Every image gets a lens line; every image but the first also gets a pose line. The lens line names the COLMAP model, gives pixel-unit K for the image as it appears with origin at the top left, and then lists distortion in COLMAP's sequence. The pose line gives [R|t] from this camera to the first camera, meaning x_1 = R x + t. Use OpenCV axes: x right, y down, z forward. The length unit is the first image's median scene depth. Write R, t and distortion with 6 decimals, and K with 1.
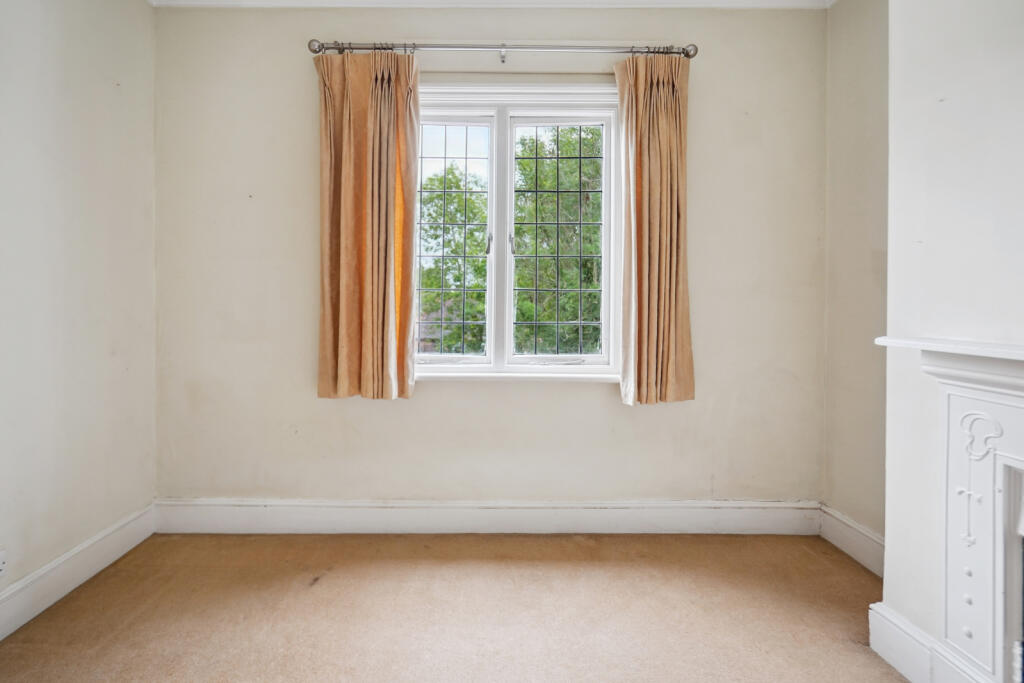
lens RADIAL K [[487.2, 0, 507.1], [0, 487.2, 339.4], [0, 0, 1]] dist [-0.000783, -0.000944]
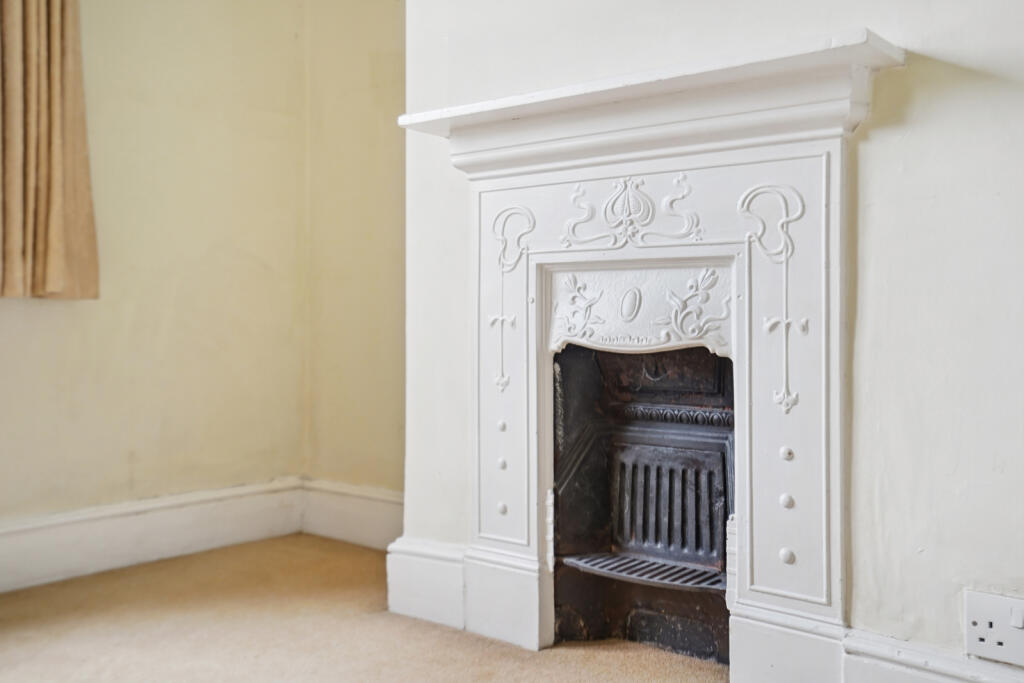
lens RADIAL K [[917.5, 0, 508.5], [0, 917.5, 340.2], [0, 0, 1]] dist [0.013830, 0.014964]
pose [[0.673355, -0.030606, 0.738686, -0.076254], [0.014019, 0.999492, 0.028633, 0.223076], [-0.739187, -0.008925, 0.673442, 0.018171]]
